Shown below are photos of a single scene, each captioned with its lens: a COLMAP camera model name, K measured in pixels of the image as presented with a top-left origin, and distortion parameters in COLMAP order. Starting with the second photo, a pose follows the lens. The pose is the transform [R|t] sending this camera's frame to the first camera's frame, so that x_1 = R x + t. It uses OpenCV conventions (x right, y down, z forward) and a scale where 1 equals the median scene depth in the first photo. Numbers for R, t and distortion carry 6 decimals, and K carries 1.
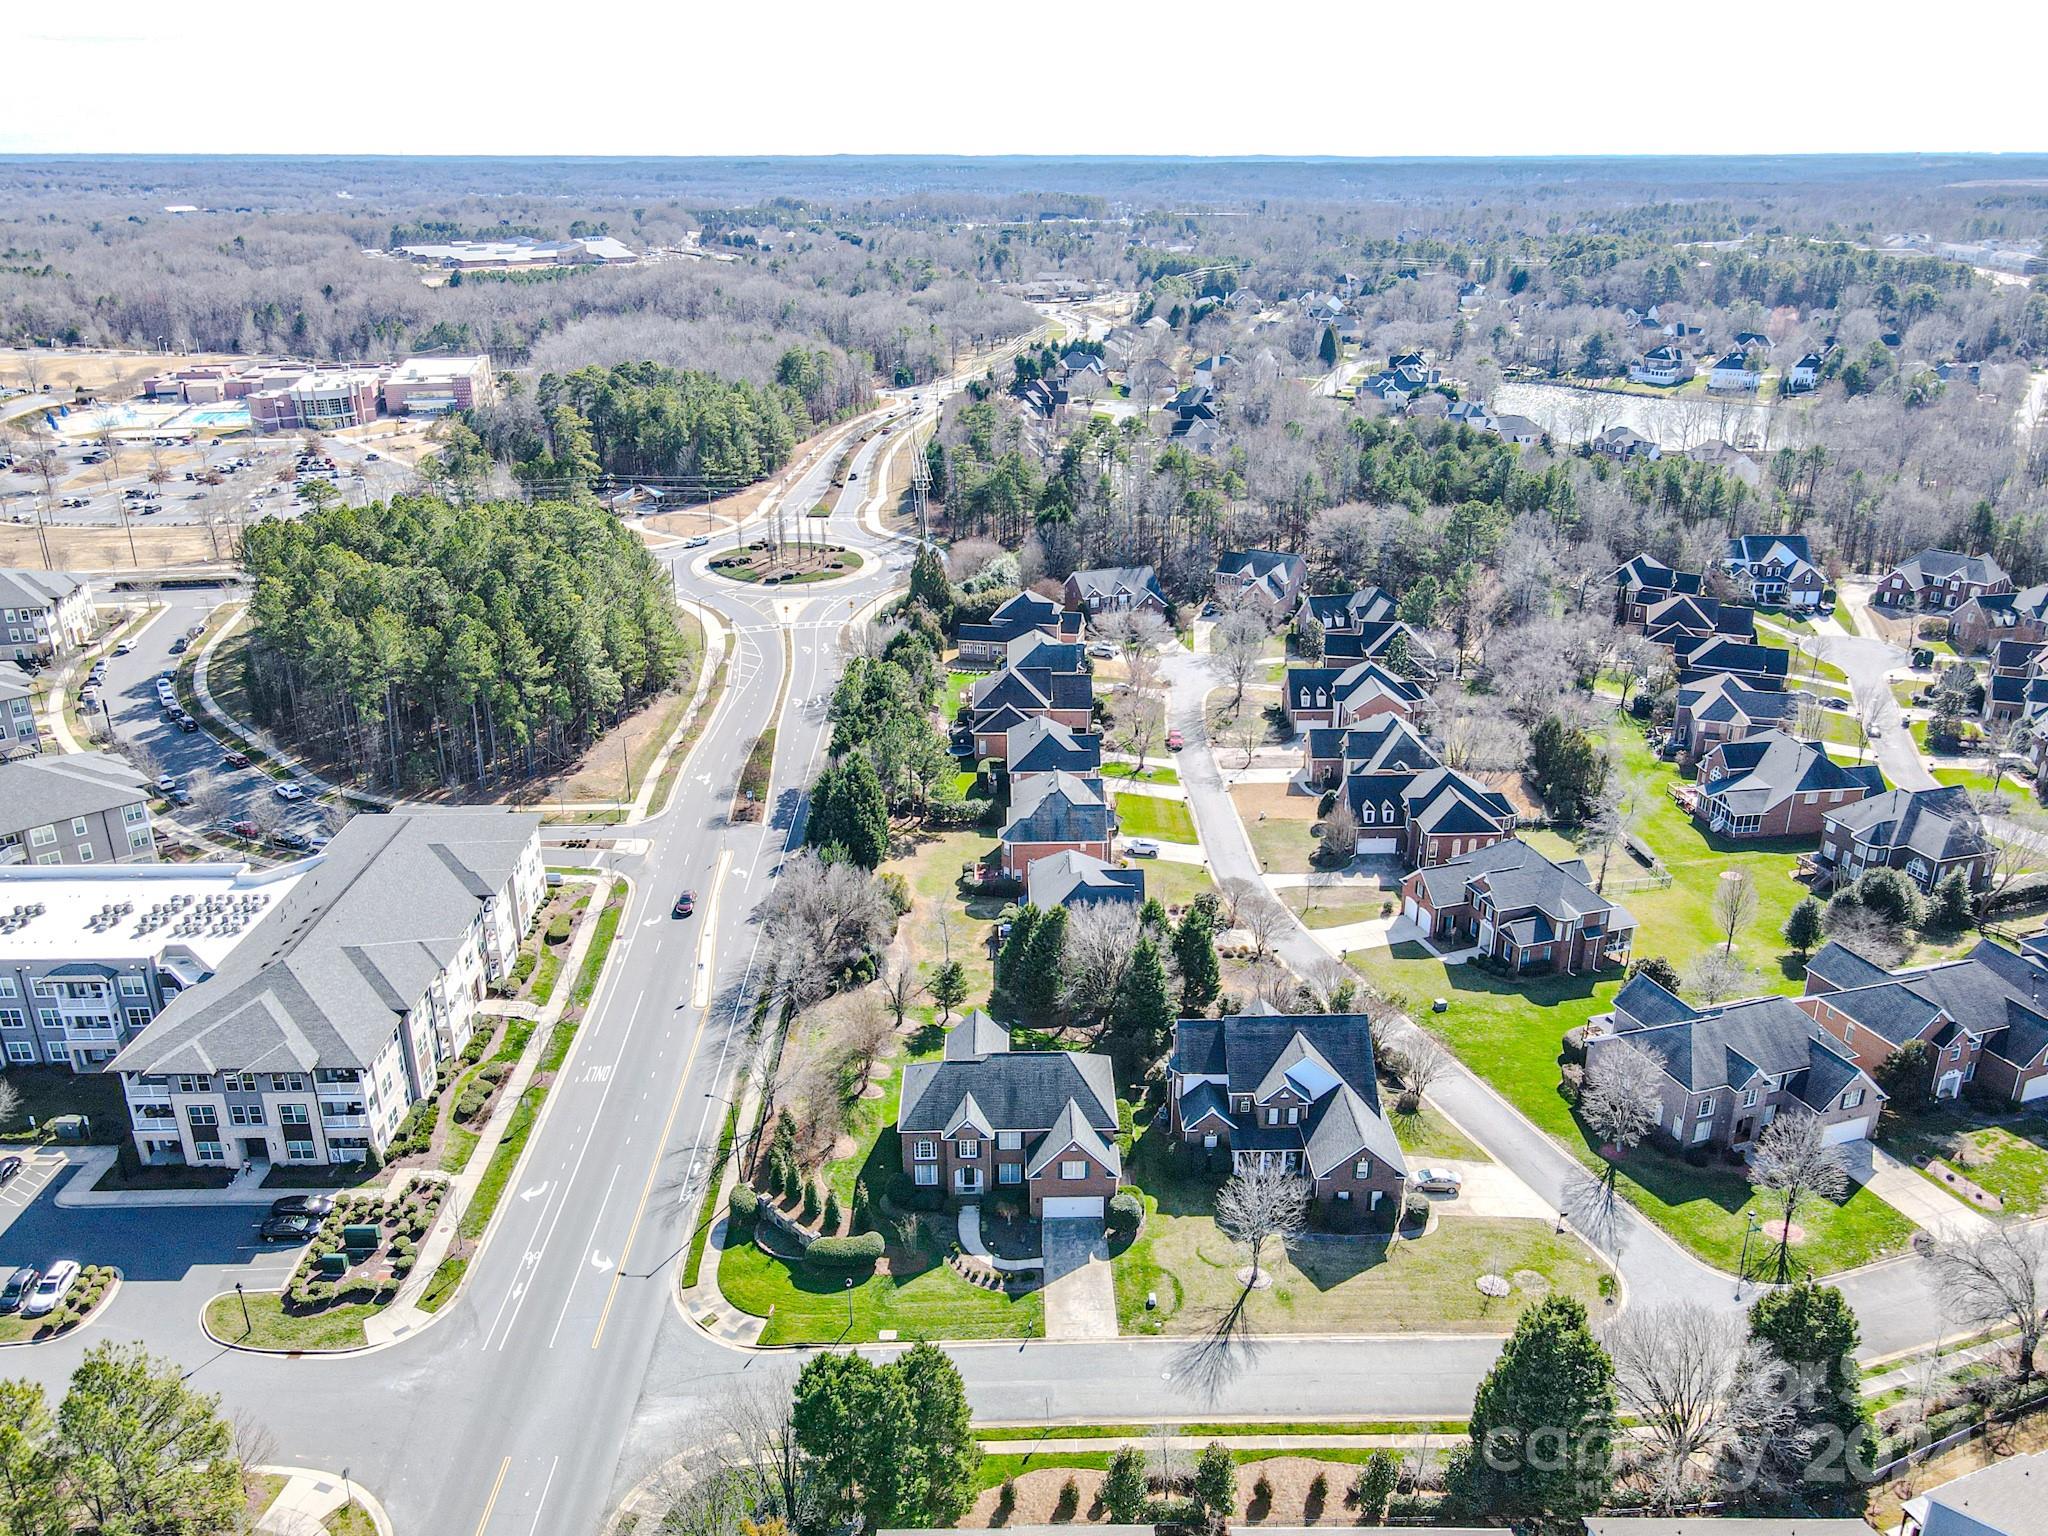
lens RADIAL K [[1519.2, 0, 1024.6], [0, 1519.2, 767.1], [0, 0, 1]] dist [0.015251, 0.005317]
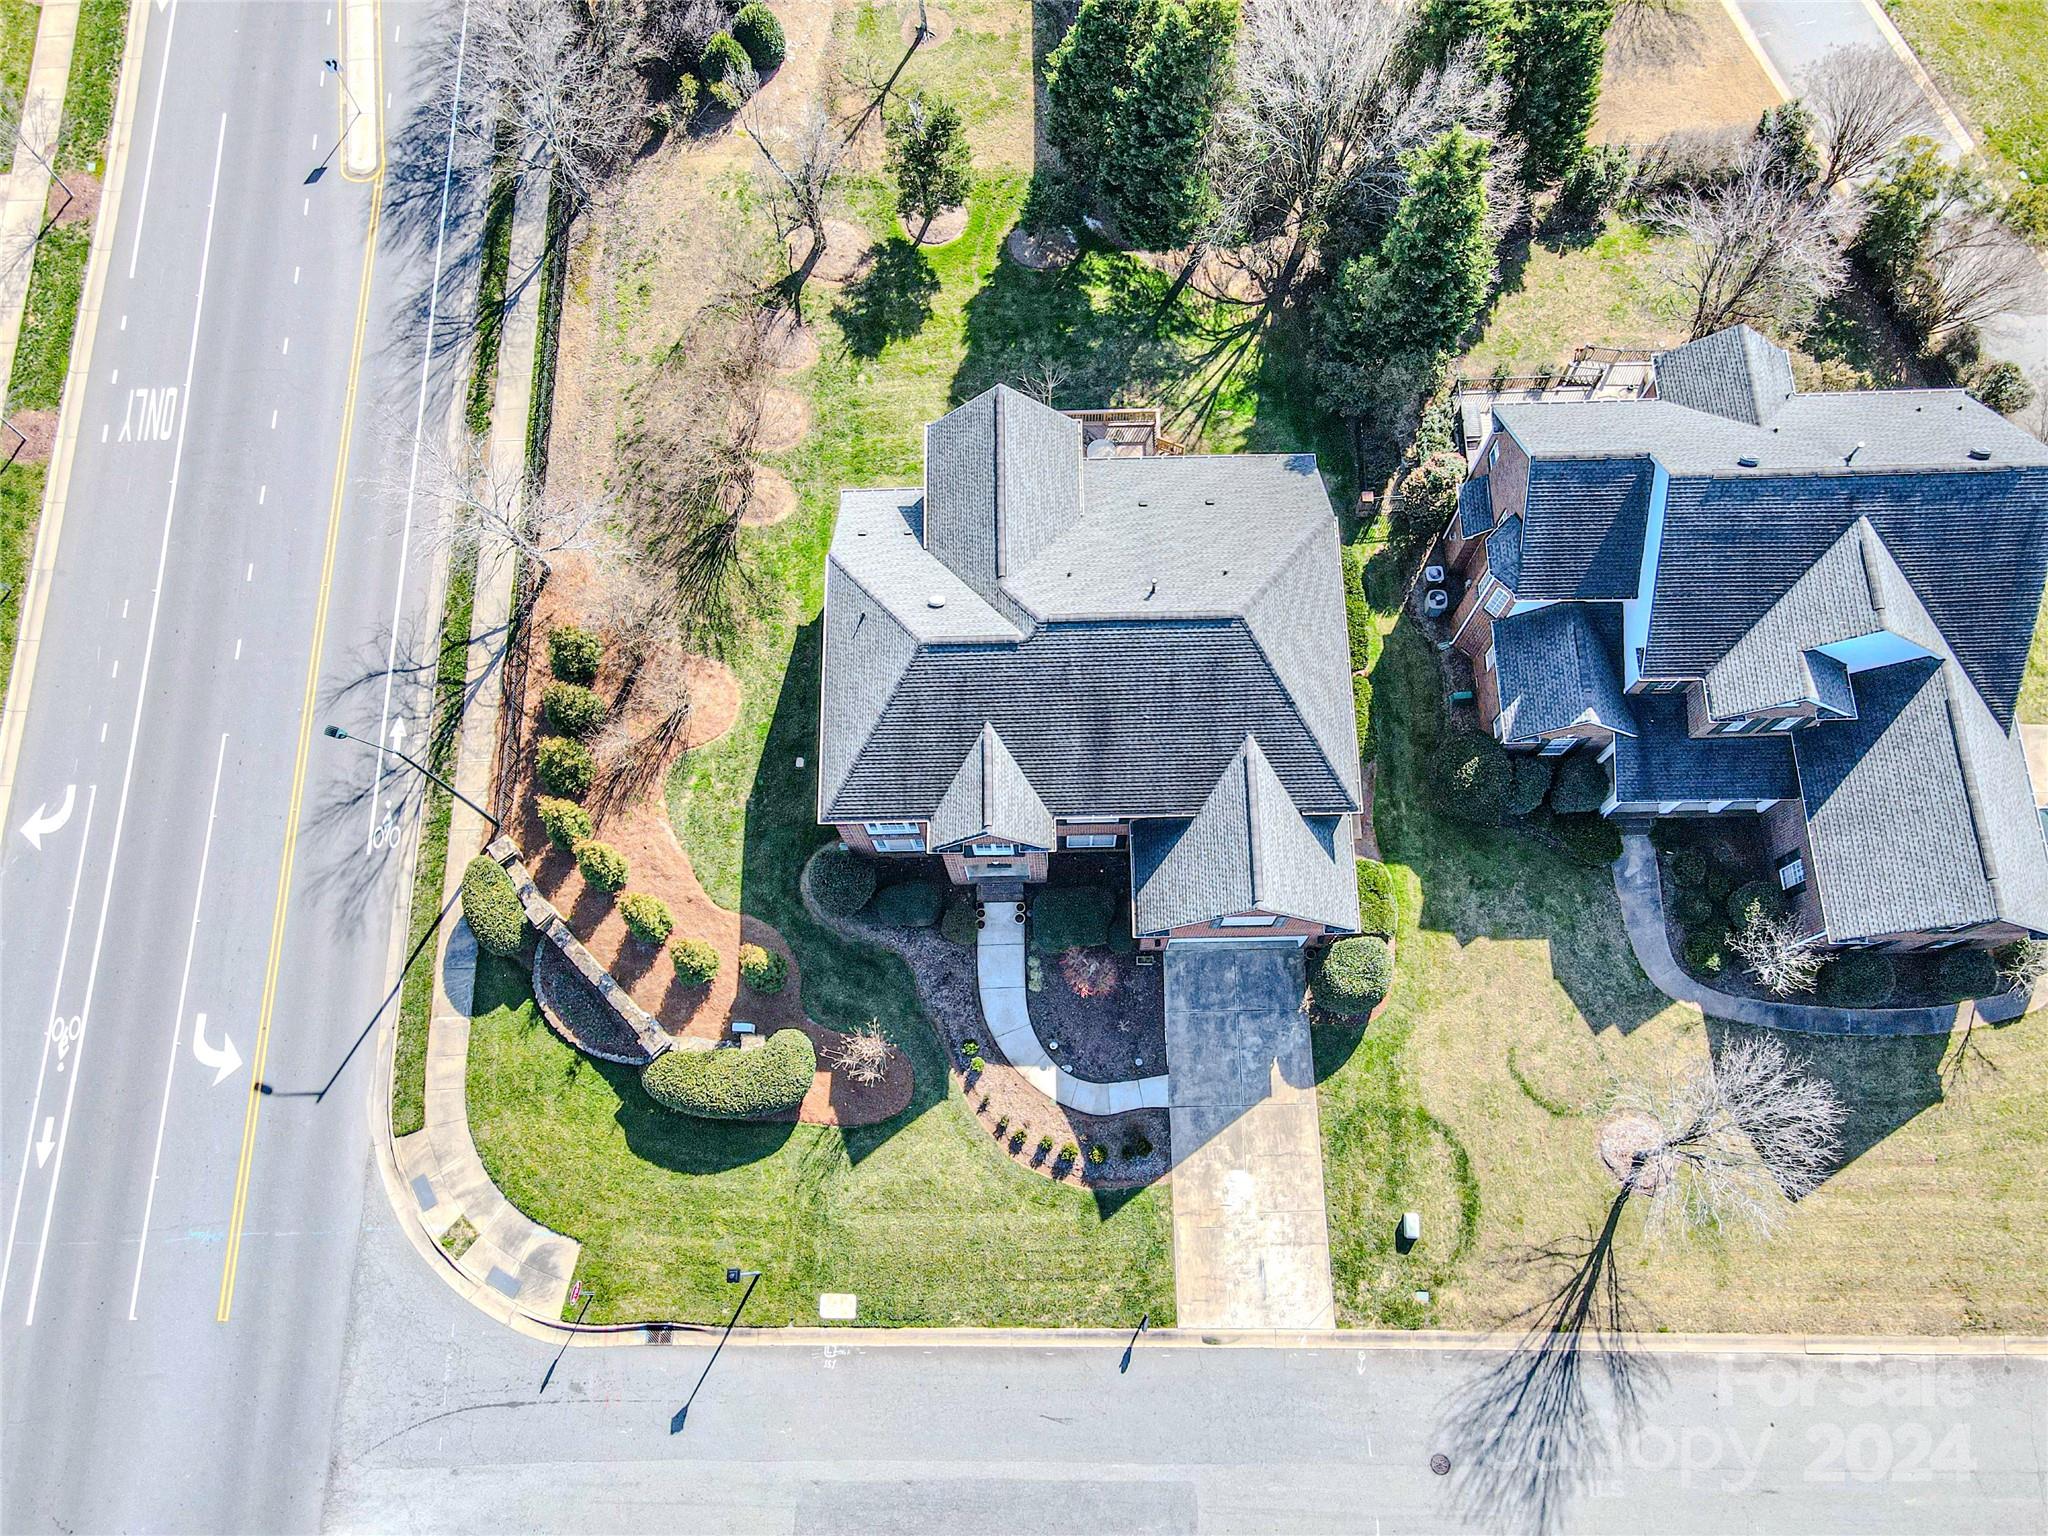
lens RADIAL K [[1519.2, 0, 1032.5], [0, 1519.2, 771.7], [0, 0, 1]] dist [0.015251, 0.005317]
pose [[0.999825, -0.006742, -0.017432, -0.019594], [0.017677, 0.643956, 0.764858, -0.083705], [0.006068, -0.765032, 0.643963, 0.776241]]
